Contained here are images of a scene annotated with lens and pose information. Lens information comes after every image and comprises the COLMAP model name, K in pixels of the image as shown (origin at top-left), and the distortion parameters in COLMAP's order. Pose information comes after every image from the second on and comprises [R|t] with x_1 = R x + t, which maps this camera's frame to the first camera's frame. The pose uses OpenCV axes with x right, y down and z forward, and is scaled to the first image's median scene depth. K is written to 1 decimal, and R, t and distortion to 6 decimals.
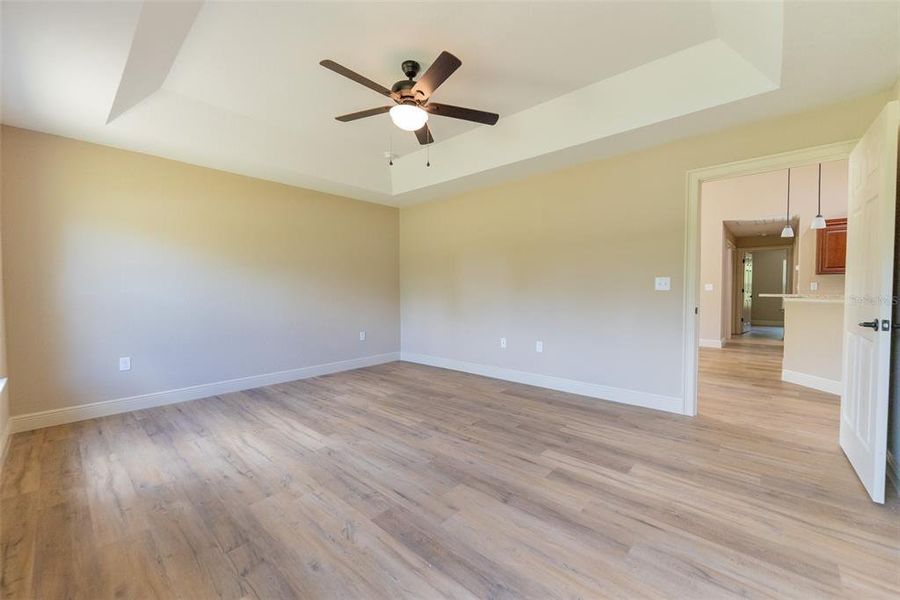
lens RADIAL K [[360.1, 0, 450.0], [0, 360.1, 300.0], [0, 0, 1]] dist [-0.001100, 0.000109]
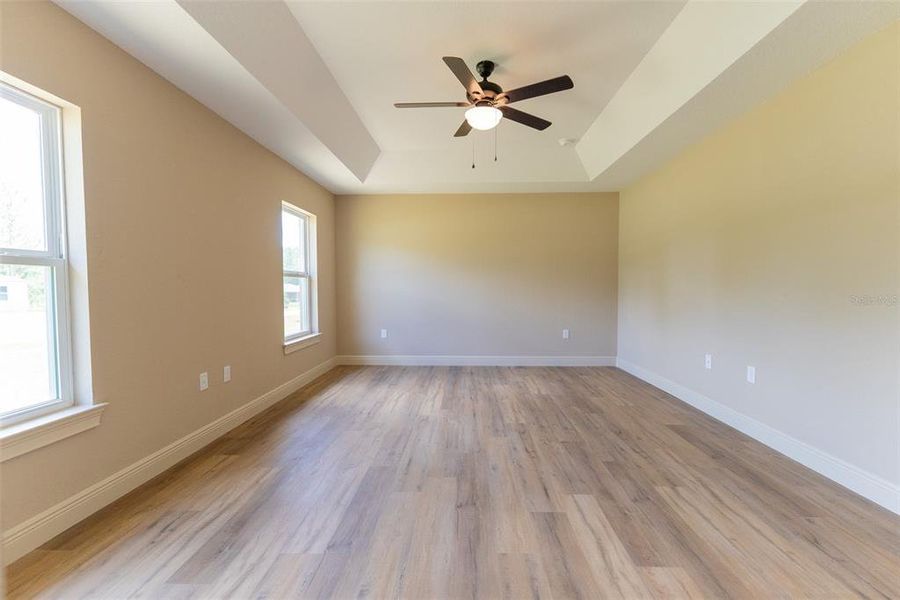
lens RADIAL K [[375.4, 0, 453.3], [0, 375.4, 298.8], [0, 0, 1]] dist [-0.000744, -0.000126]
pose [[0.644291, 0.028906, -0.764234, 0.596424], [-0.024223, 0.999555, 0.017385, -0.006791], [0.764397, 0.007311, 0.644705, 0.226960]]
